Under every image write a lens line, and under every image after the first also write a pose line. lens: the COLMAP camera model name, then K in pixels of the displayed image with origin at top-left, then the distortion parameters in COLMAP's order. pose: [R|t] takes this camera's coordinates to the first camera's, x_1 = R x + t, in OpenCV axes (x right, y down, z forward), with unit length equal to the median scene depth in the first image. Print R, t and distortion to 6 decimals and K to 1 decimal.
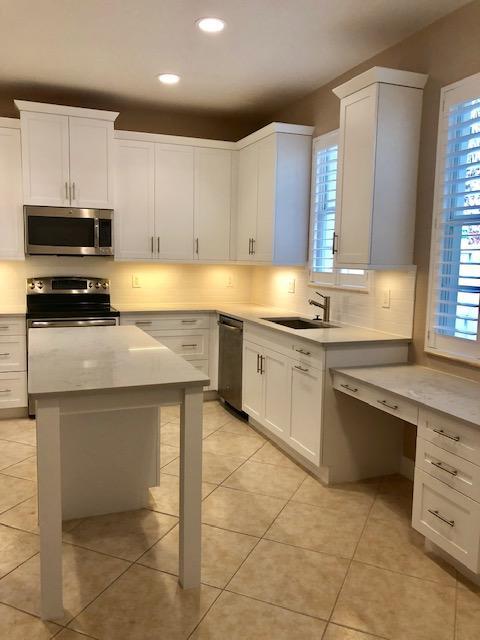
lens RADIAL K [[524.8, 0, 237.8], [0, 524.8, 319.0], [0, 0, 1]] dist [0.036229, -0.035305]
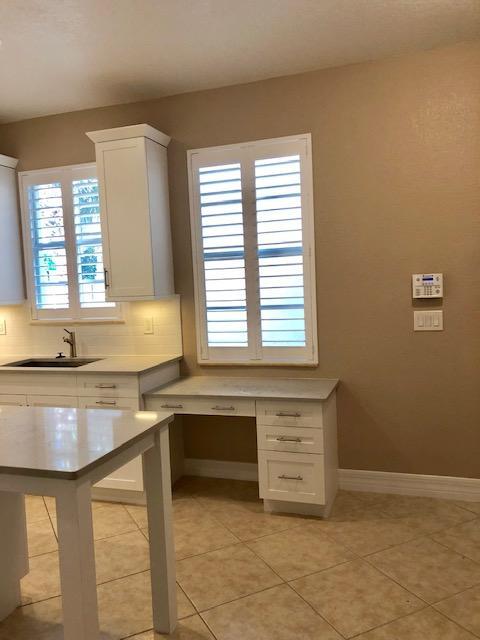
lens RADIAL K [[524.8, 0, 237.5], [0, 524.8, 320.7], [0, 0, 1]] dist [0.036229, -0.035305]
pose [[0.636542, -0.101980, 0.764470, -0.475776], [0.146410, 0.989173, 0.010046, -0.034484], [-0.757218, 0.105531, 0.644581, 0.144325]]
